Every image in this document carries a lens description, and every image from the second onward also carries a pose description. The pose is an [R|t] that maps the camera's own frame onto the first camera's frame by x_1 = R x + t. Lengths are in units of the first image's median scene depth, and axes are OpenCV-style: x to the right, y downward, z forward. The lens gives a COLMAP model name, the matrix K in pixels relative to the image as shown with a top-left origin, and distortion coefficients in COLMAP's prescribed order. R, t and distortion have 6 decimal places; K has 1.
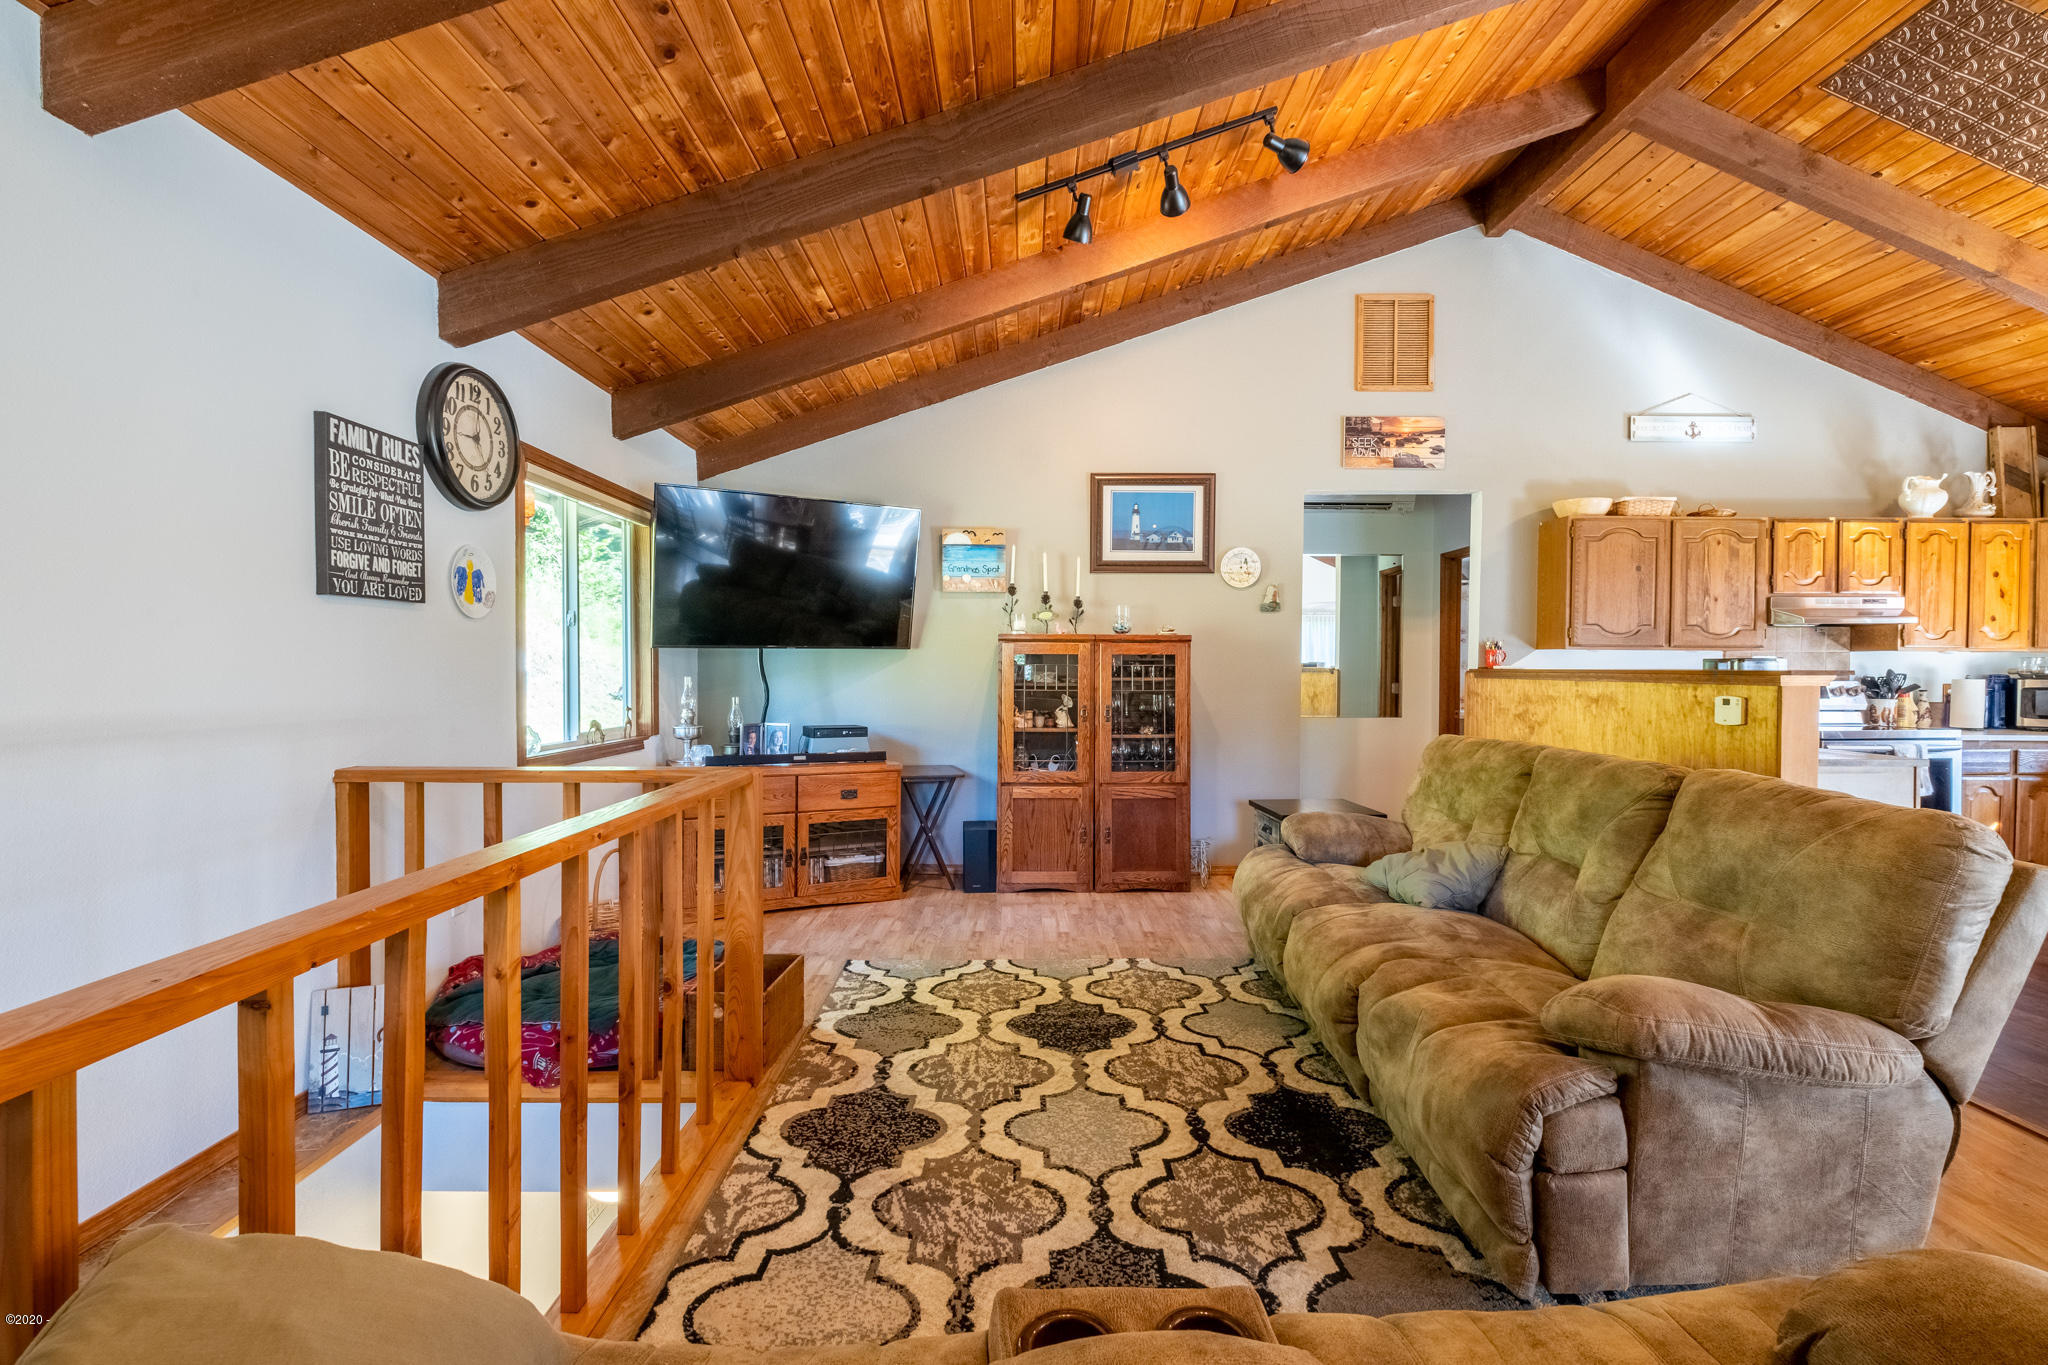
lens RADIAL K [[896.3, 0, 1020.7], [0, 896.3, 678.0], [0, 0, 1]] dist [-0.000283, -0.000106]
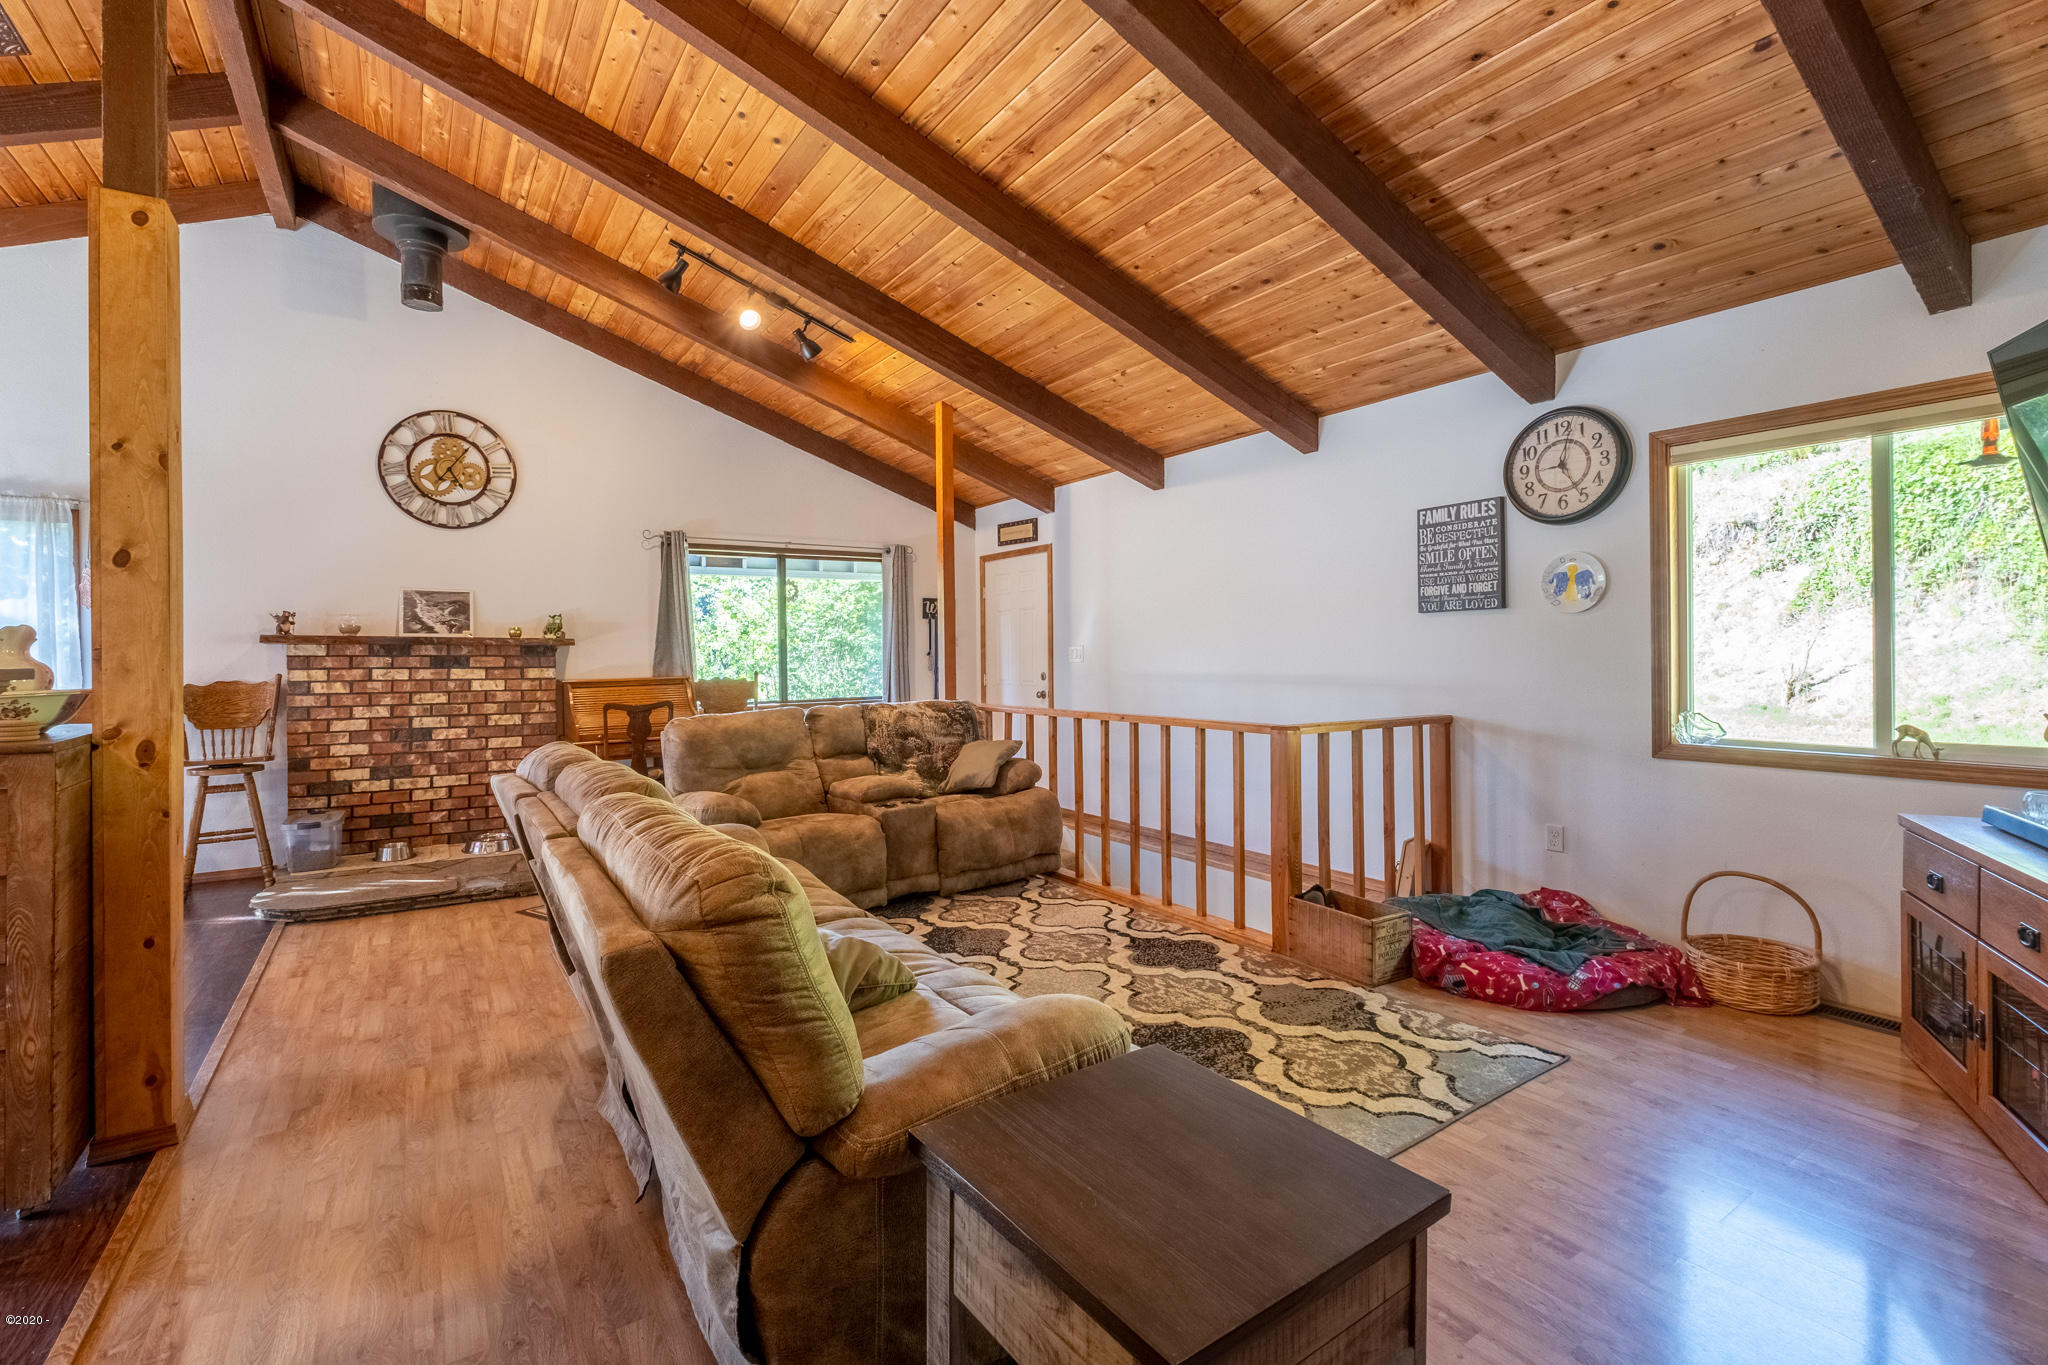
lens RADIAL K [[896.3, 0, 1022.1], [0, 896.3, 664.3], [0, 0, 1]] dist [-0.000283, -0.000106]
pose [[-0.824110, 0.009610, -0.566348, 0.777903], [-0.001252, 0.999823, 0.018787, -0.022261], [0.566428, 0.016191, -0.823952, 1.803629]]
